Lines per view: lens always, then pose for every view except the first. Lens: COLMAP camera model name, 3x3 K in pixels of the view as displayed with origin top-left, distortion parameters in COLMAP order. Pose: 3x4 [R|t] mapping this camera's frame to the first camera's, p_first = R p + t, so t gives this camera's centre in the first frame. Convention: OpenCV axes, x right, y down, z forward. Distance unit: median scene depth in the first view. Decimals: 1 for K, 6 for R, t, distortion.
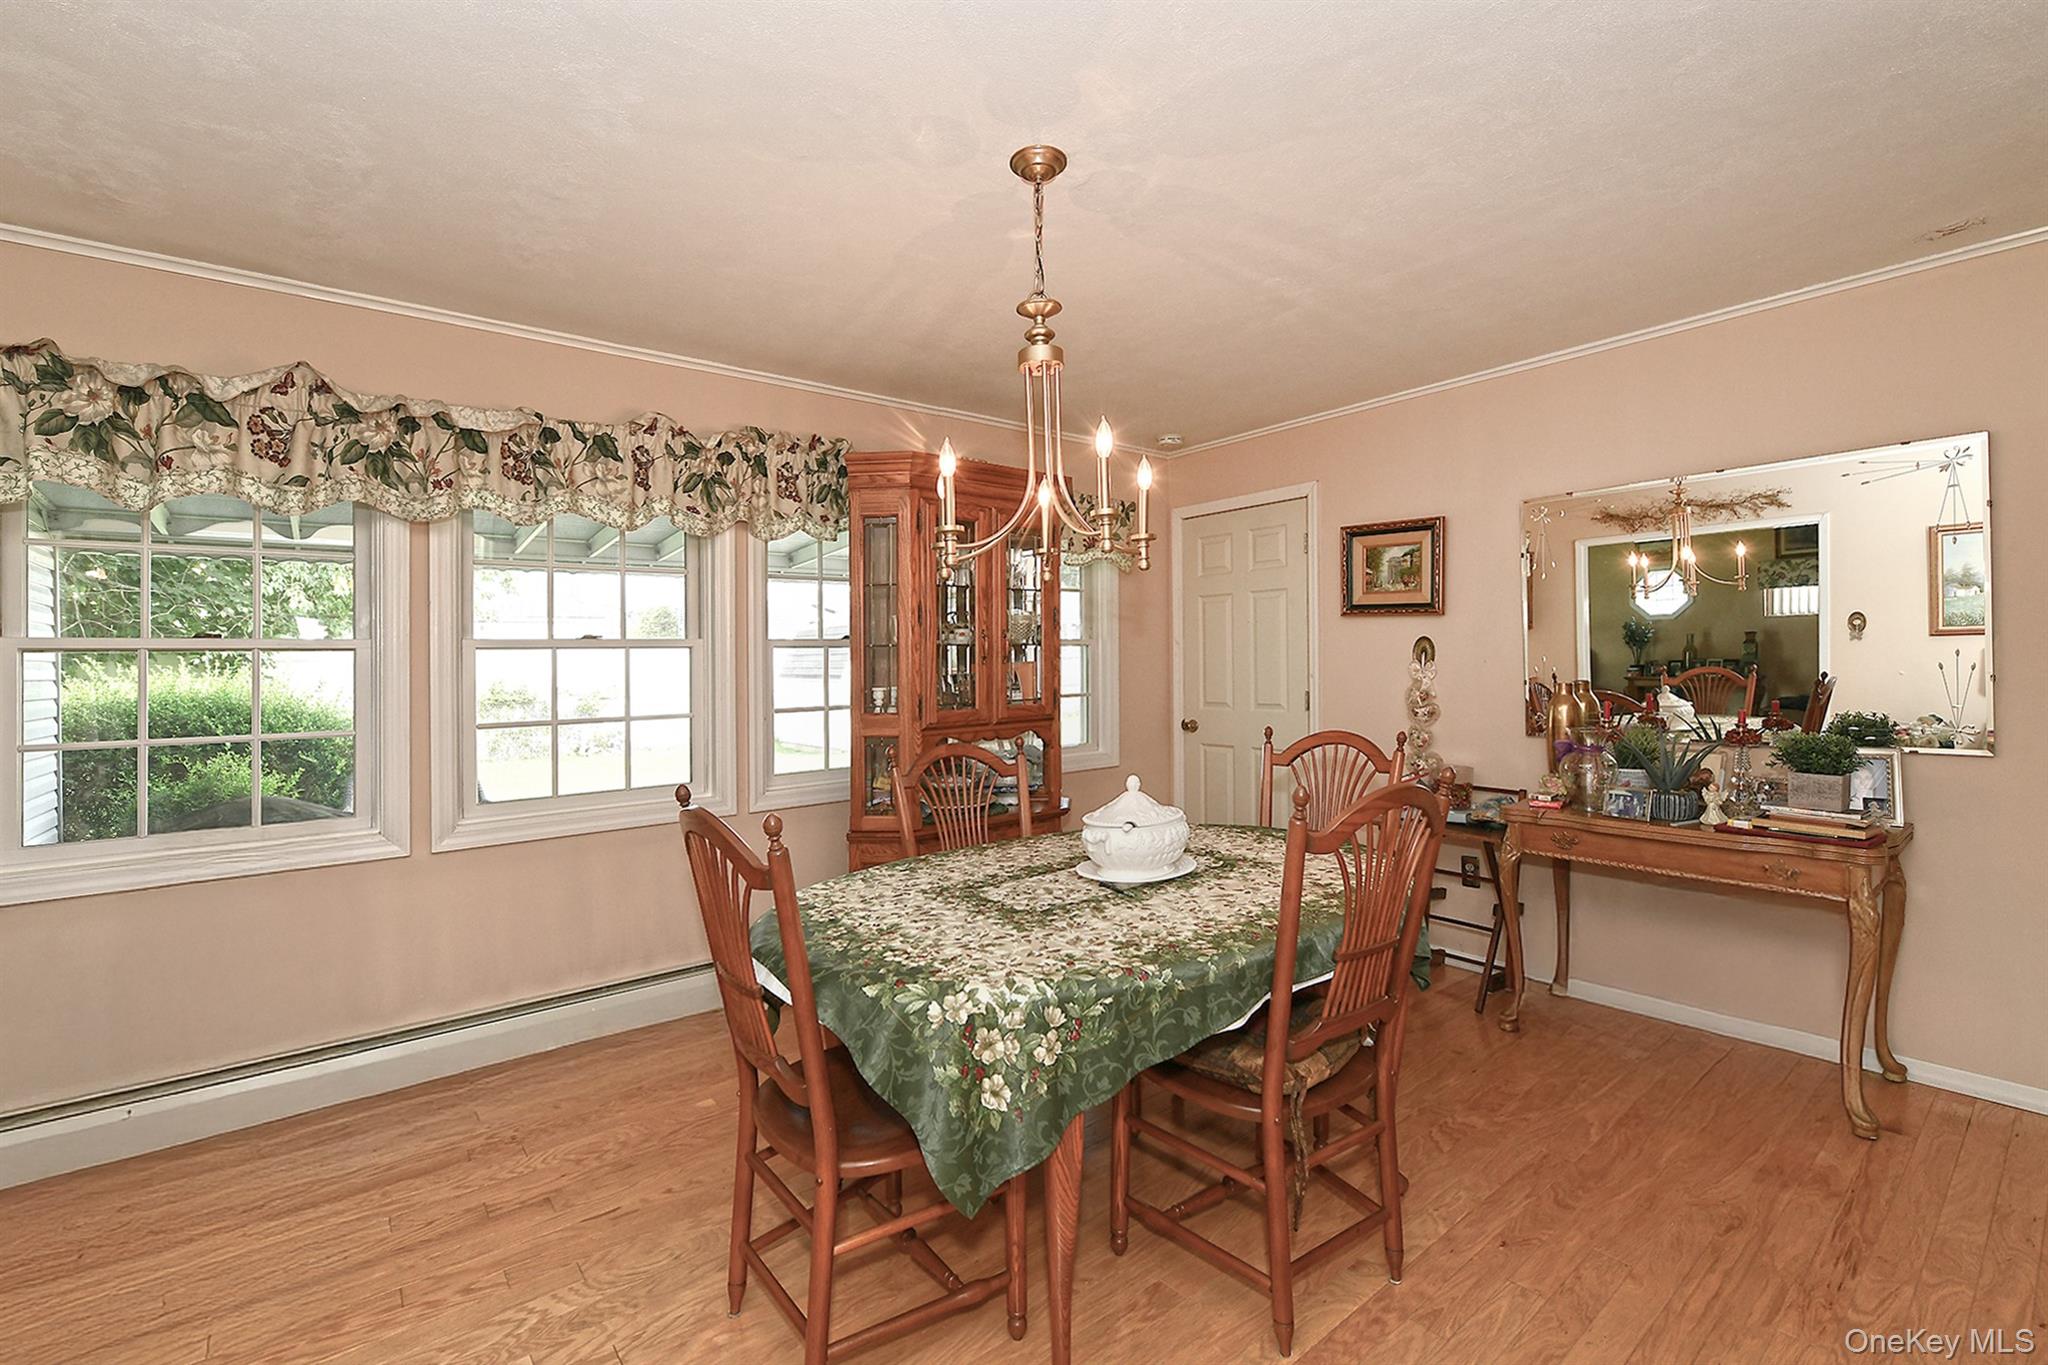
lens RADIAL K [[859.0, 0, 998.8], [0, 859.0, 677.1], [0, 0, 1]] dist [-0.008144, -0.000078]
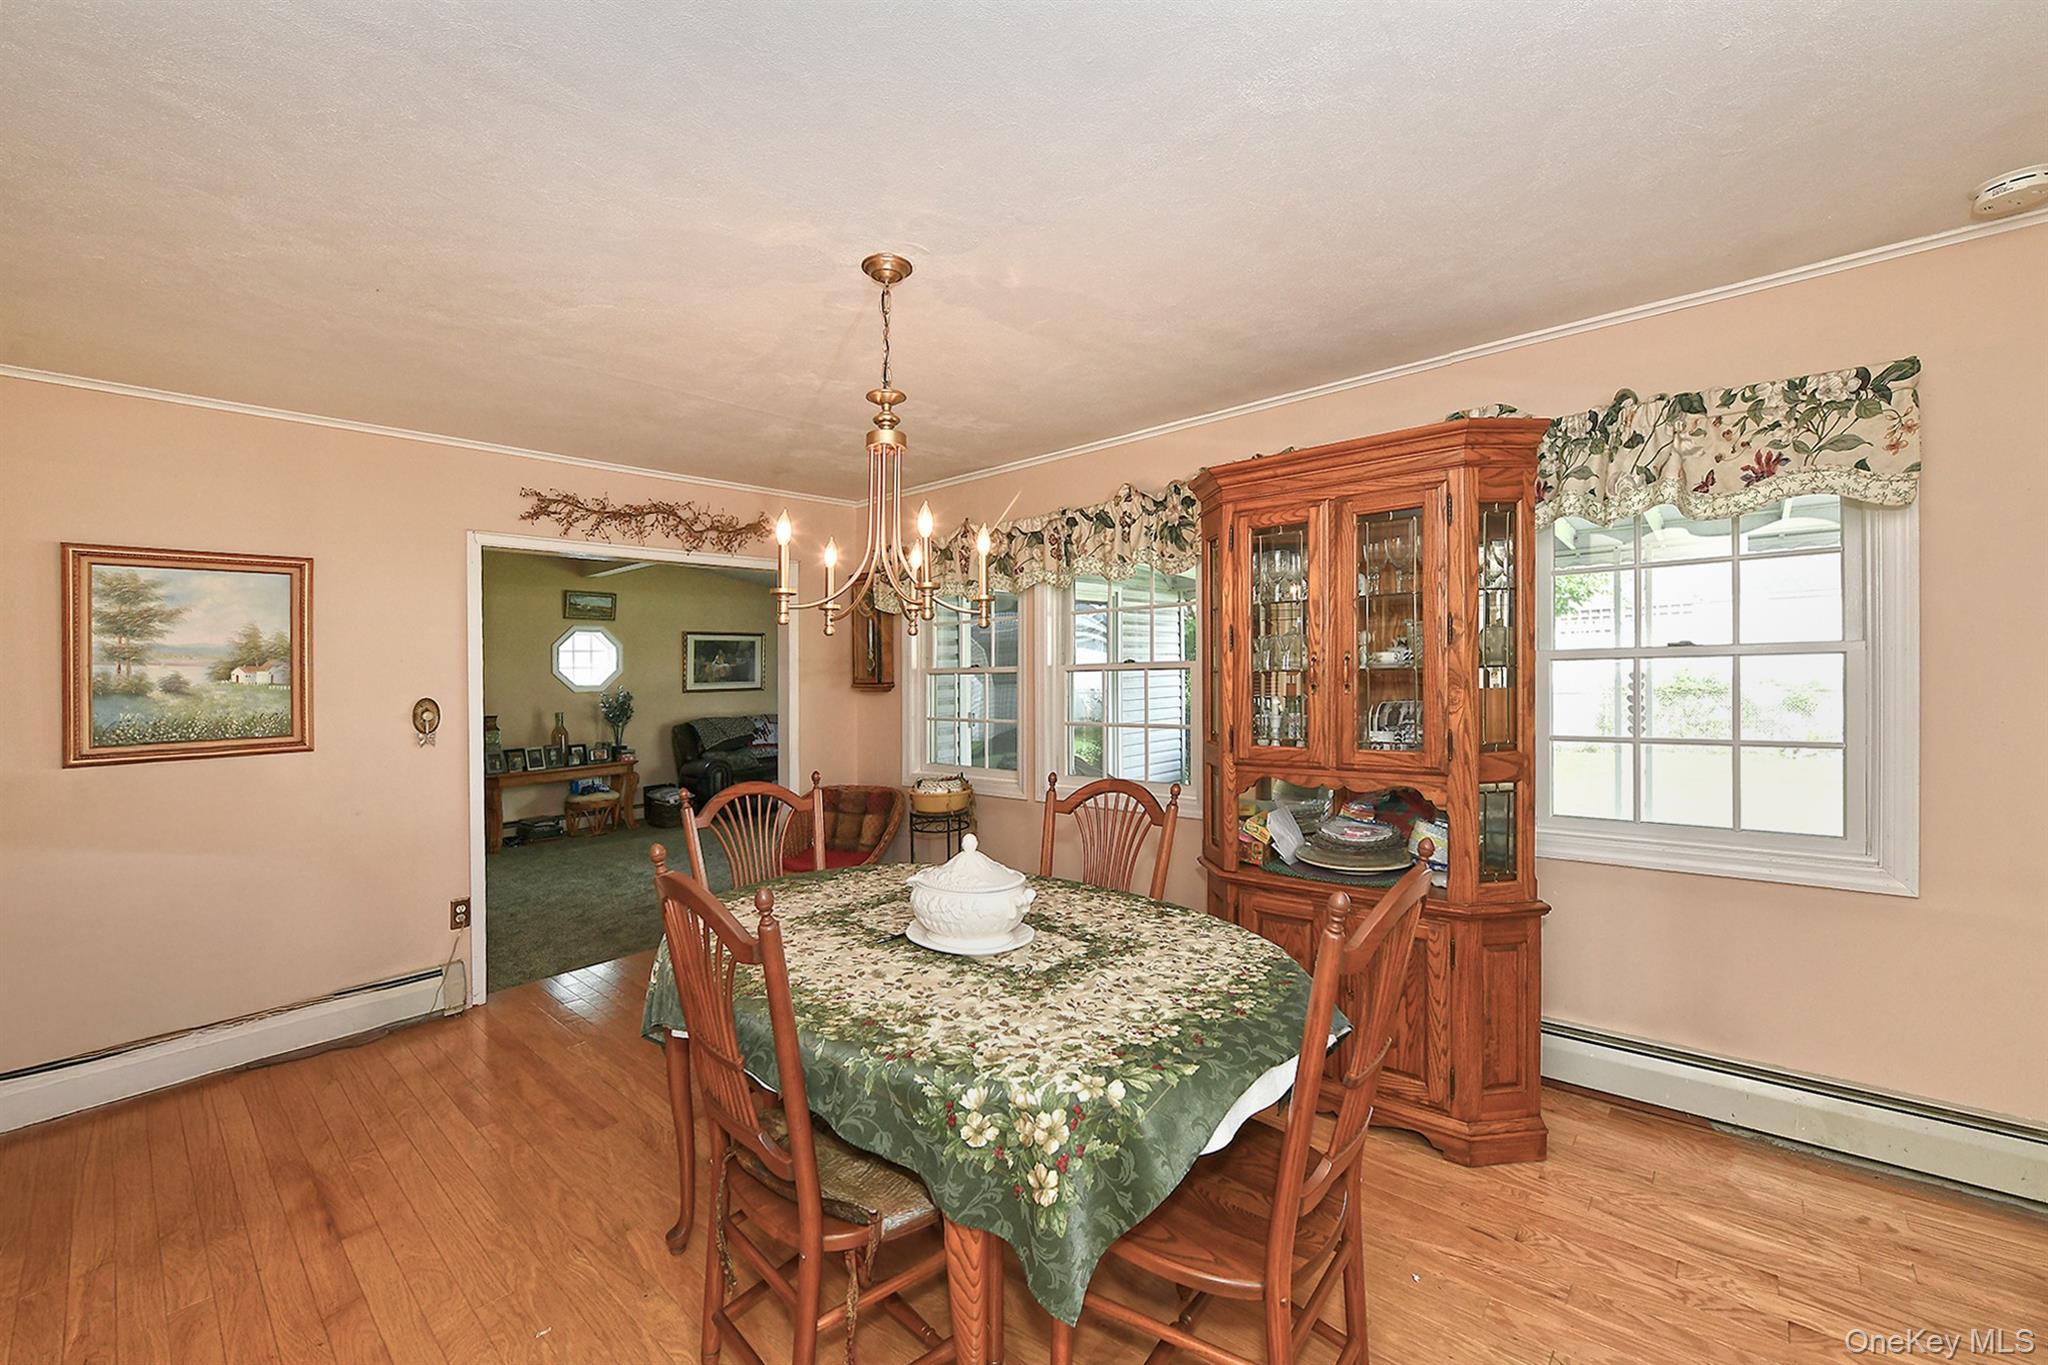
lens RADIAL K [[822.6, 0, 1026.3], [0, 822.6, 697.1], [0, 0, 1]] dist [-0.007221, -0.000191]
pose [[0.236381, 0.038136, -0.970912, 0.846060], [0.007805, 0.999123, 0.041144, -0.046071], [0.971629, -0.017304, 0.235876, 0.611122]]
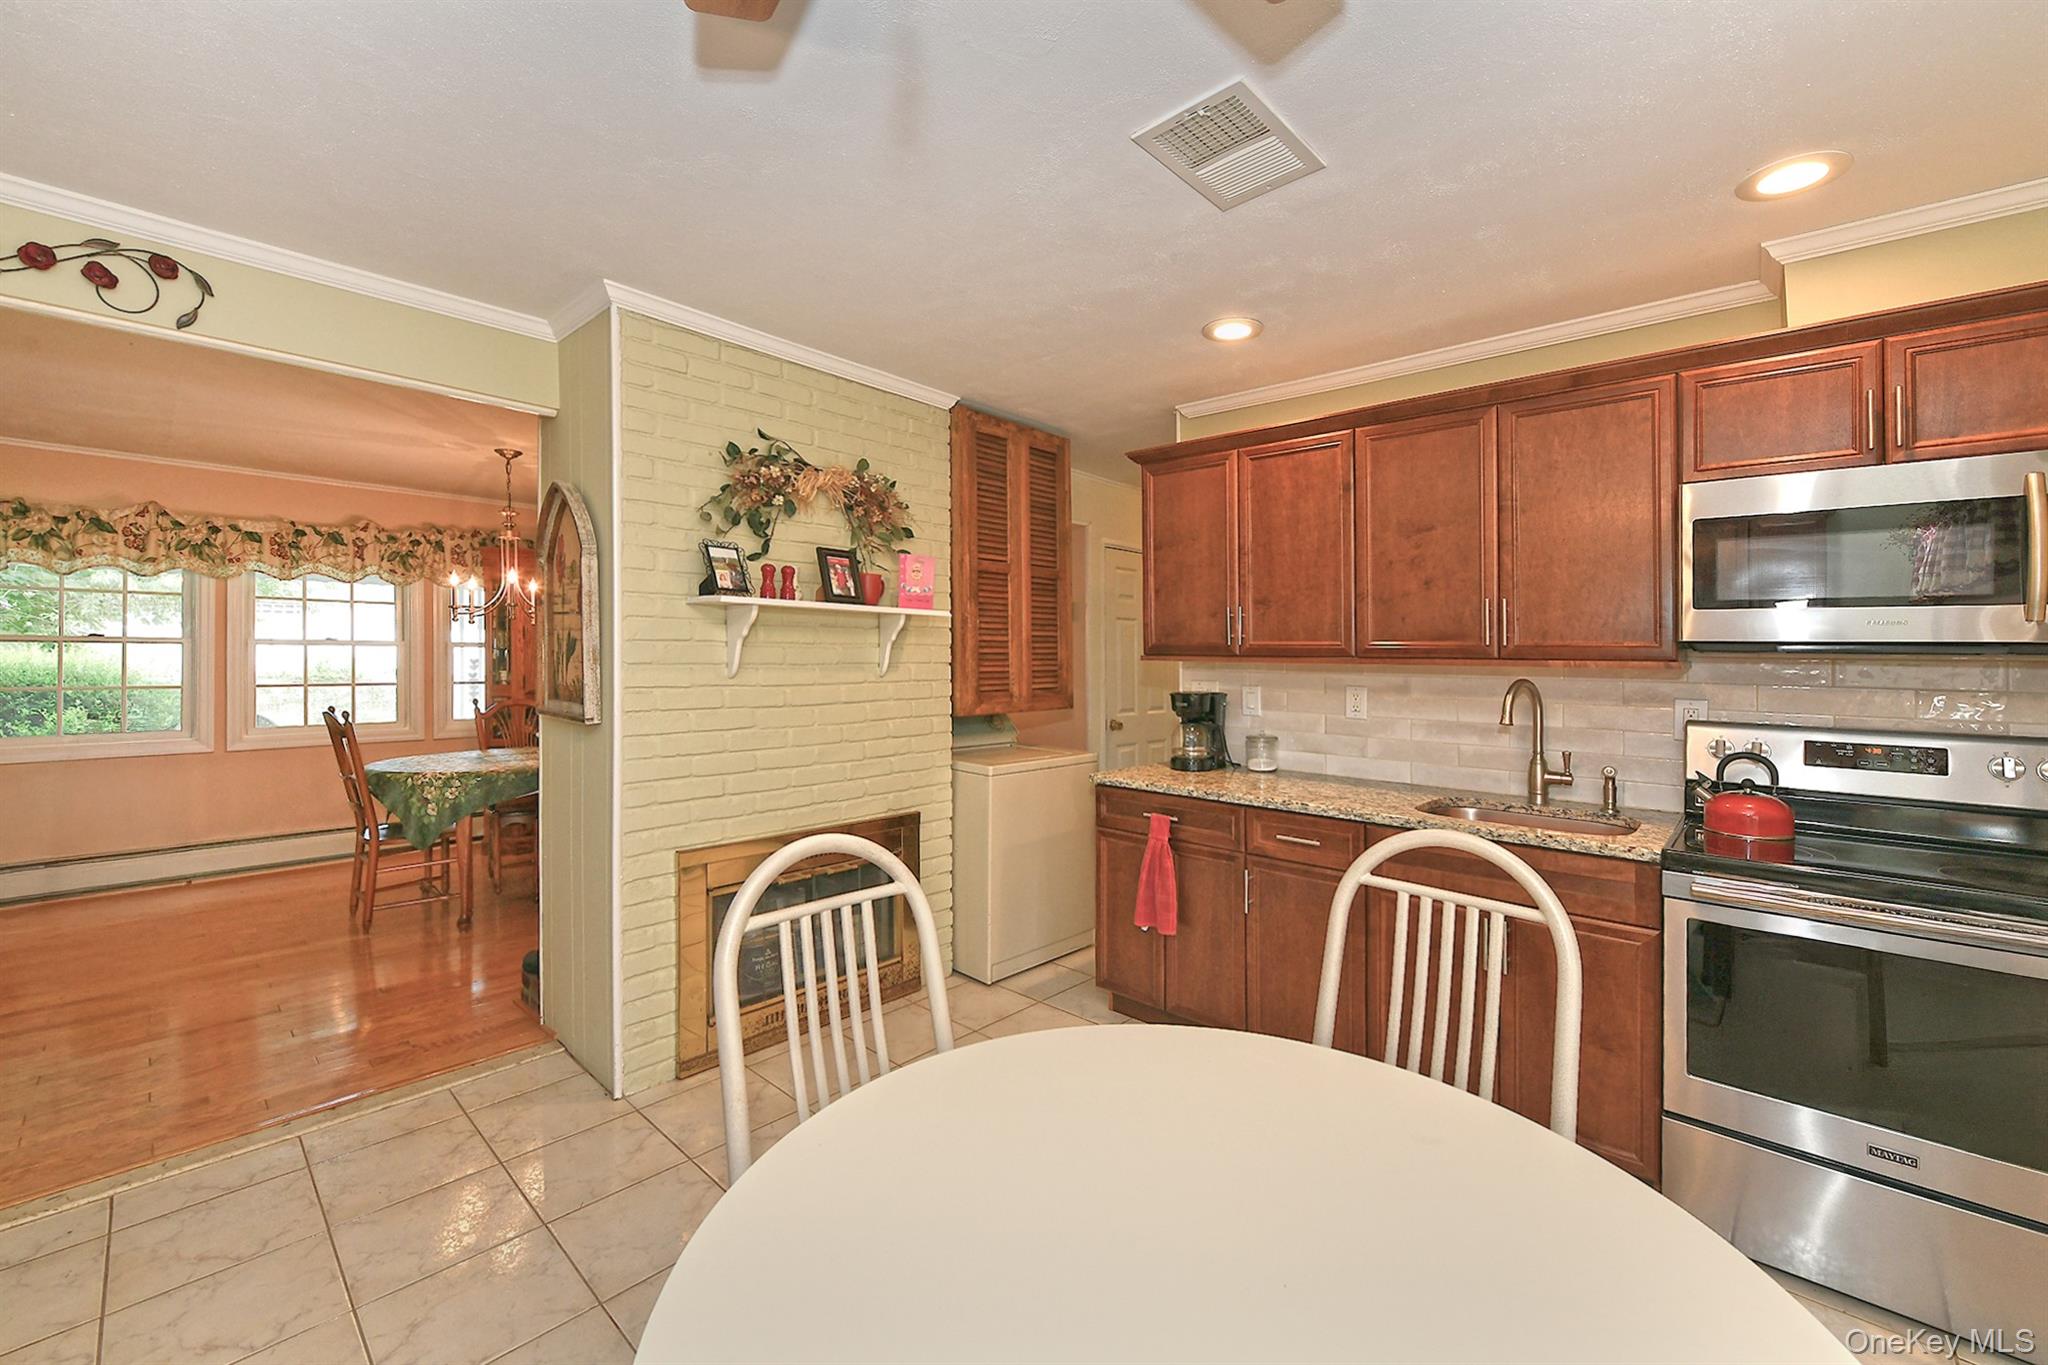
lens RADIAL K [[822.6, 0, 1026.3], [0, 822.6, 697.1], [0, 0, 1]] dist [-0.007221, -0.000191]
pose [[0.987668, 0.023412, 0.154802, 0.818847], [-0.028411, 0.999141, 0.030158, -0.020323], [-0.153963, -0.034184, 0.987485, -1.082618]]
